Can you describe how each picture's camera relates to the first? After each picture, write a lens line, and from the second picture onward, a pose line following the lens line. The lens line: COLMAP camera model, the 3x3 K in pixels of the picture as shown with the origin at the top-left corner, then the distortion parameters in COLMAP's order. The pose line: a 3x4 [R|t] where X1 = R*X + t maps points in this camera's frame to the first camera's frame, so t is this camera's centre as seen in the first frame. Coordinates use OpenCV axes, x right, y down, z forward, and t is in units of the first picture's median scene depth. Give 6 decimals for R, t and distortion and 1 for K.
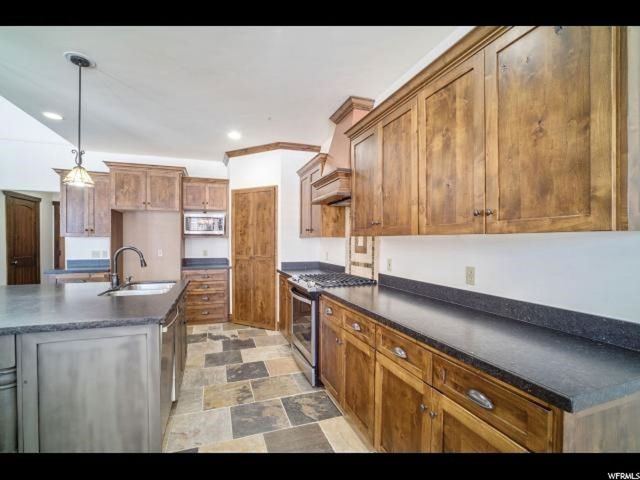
lens RADIAL K [[290.1, 0, 317.0], [0, 290.1, 242.7], [0, 0, 1]] dist [-0.003436, 0.000397]
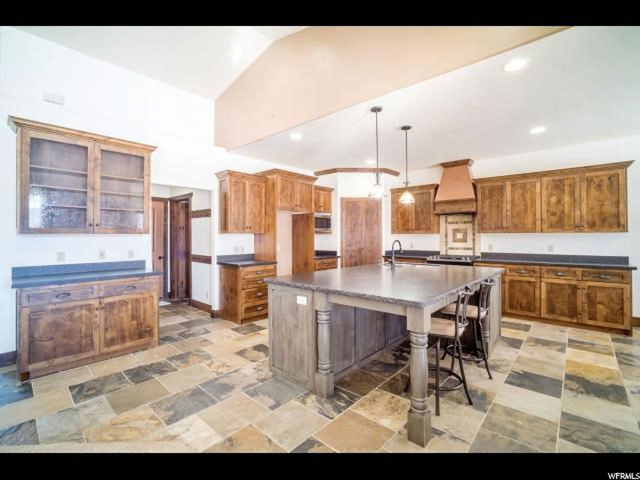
lens RADIAL K [[290.1, 0, 323.6], [0, 290.1, 234.9], [0, 0, 1]] dist [-0.003436, 0.000397]
pose [[0.870905, -0.003288, 0.491441, -2.635957], [0.009398, 0.999906, -0.009965, -0.000258], [-0.491362, 0.013297, 0.870854, -0.280381]]
